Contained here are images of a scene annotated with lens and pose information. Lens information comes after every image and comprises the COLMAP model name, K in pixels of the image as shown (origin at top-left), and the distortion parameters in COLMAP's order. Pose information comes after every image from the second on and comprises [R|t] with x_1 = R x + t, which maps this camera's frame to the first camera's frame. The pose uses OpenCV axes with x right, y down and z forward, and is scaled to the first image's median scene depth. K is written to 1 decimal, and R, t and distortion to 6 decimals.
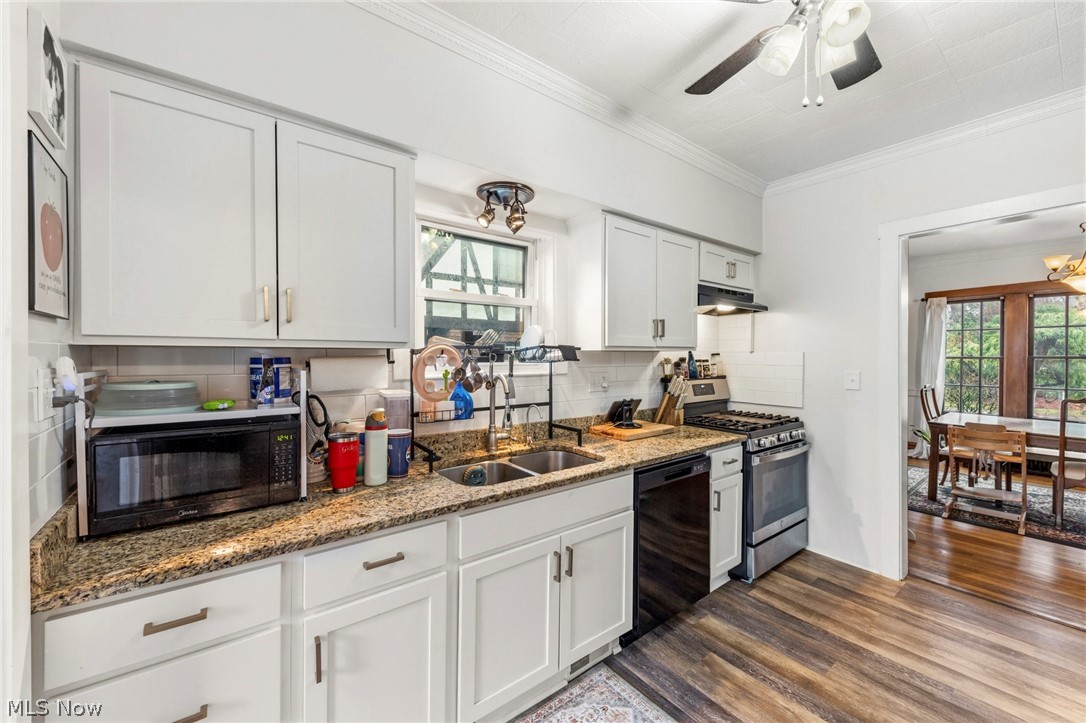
lens RADIAL K [[432.8, 0, 543.0], [0, 432.8, 361.5], [0, 0, 1]] dist [0.014050, 0.000049]
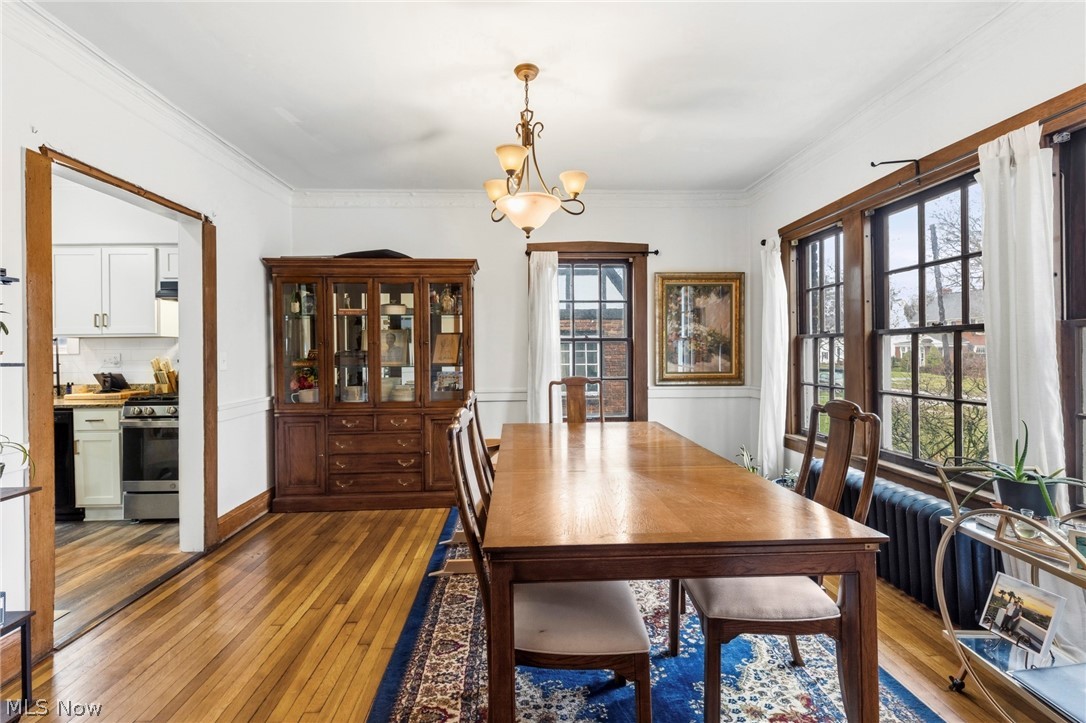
lens RADIAL K [[476.9, 0, 538.4], [0, 476.9, 353.8], [0, 0, 1]] dist [-0.000905, -0.000189]
pose [[0.812955, -0.008710, -0.582261, 2.514849], [0.000844, 0.999905, -0.013778, 0.056273], [0.582326, 0.010709, 0.812885, 0.659283]]
